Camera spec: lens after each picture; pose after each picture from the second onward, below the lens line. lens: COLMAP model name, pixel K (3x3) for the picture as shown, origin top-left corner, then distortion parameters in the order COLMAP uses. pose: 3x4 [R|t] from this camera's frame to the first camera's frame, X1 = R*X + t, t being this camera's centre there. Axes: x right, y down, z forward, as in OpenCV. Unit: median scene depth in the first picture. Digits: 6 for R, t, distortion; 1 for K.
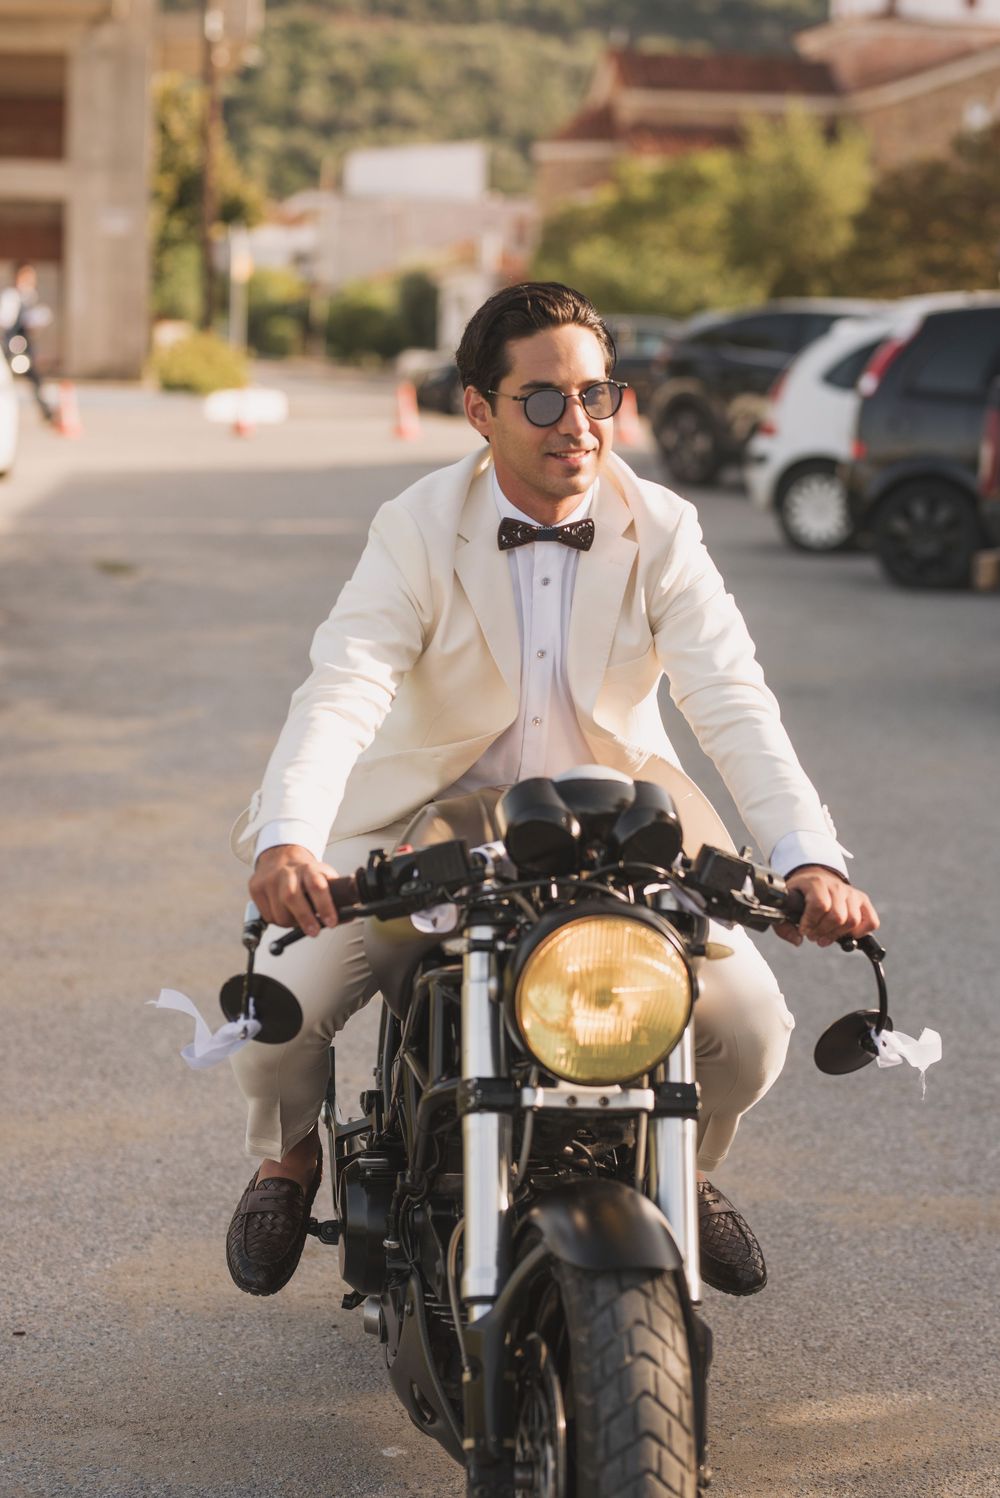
lens RADIAL K [[3621.2, 0, 500.0], [0, 3621.2, 749.0], [0, 0, 1]] dist [0.268914, -0.330297]
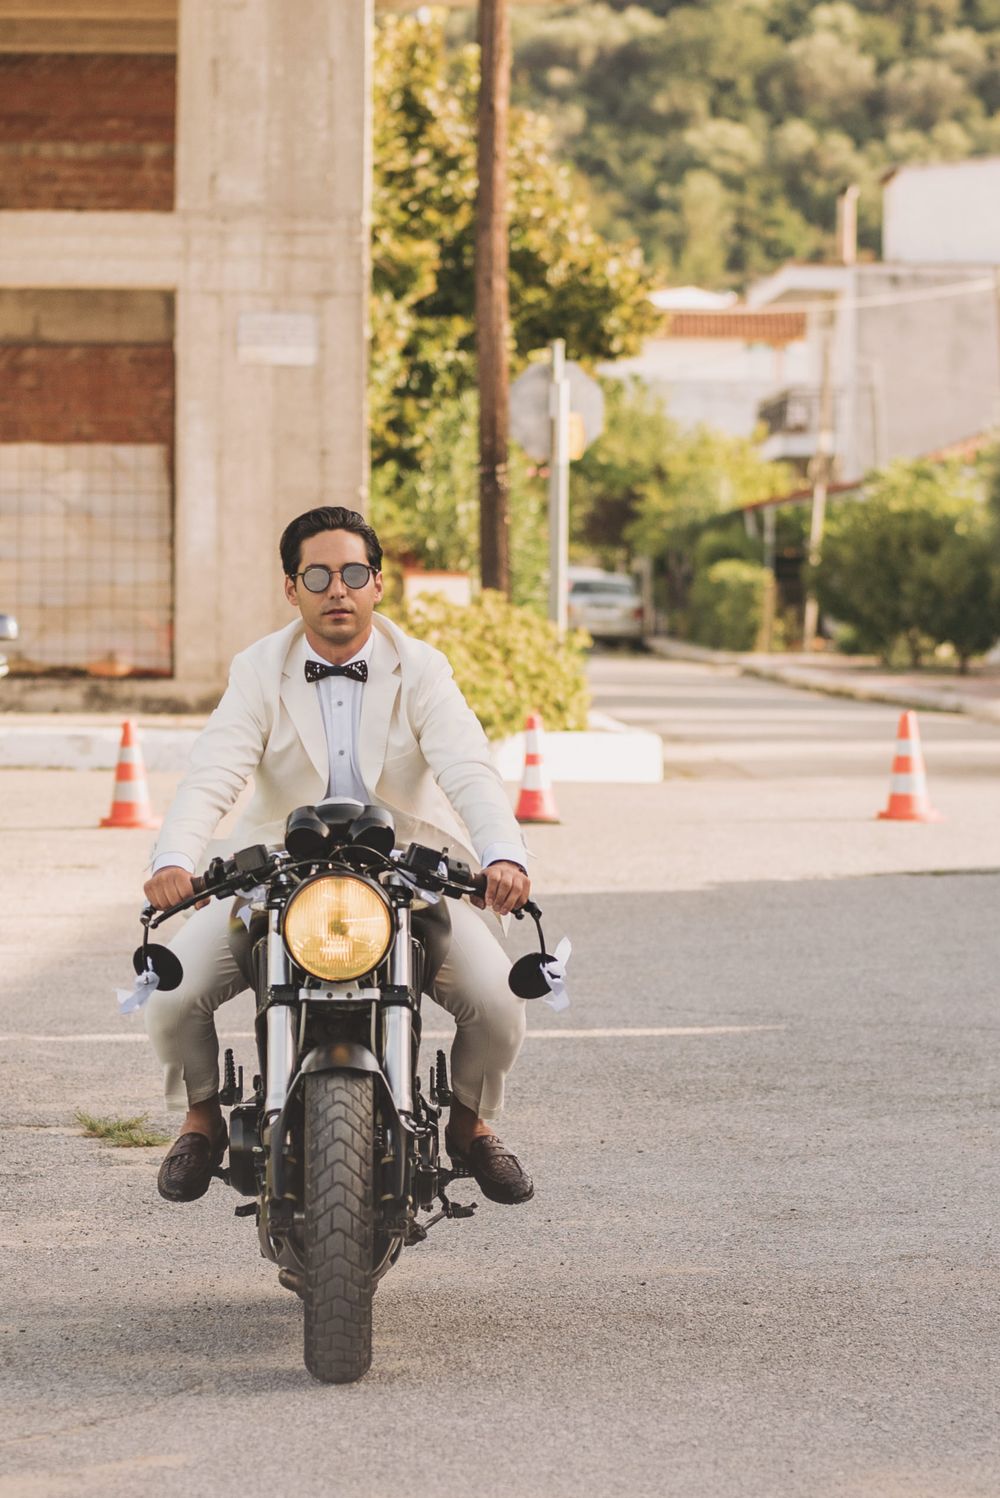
lens RADIAL K [[3621.2, 0, 500.0], [0, 3621.2, 749.0], [0, 0, 1]] dist [0.268914, -0.330297]
pose [[0.999493, -0.031615, -0.003689, 0.088522], [0.031334, 0.997673, -0.060552, 0.071489], [0.005595, 0.060406, 0.998158, -0.557356]]
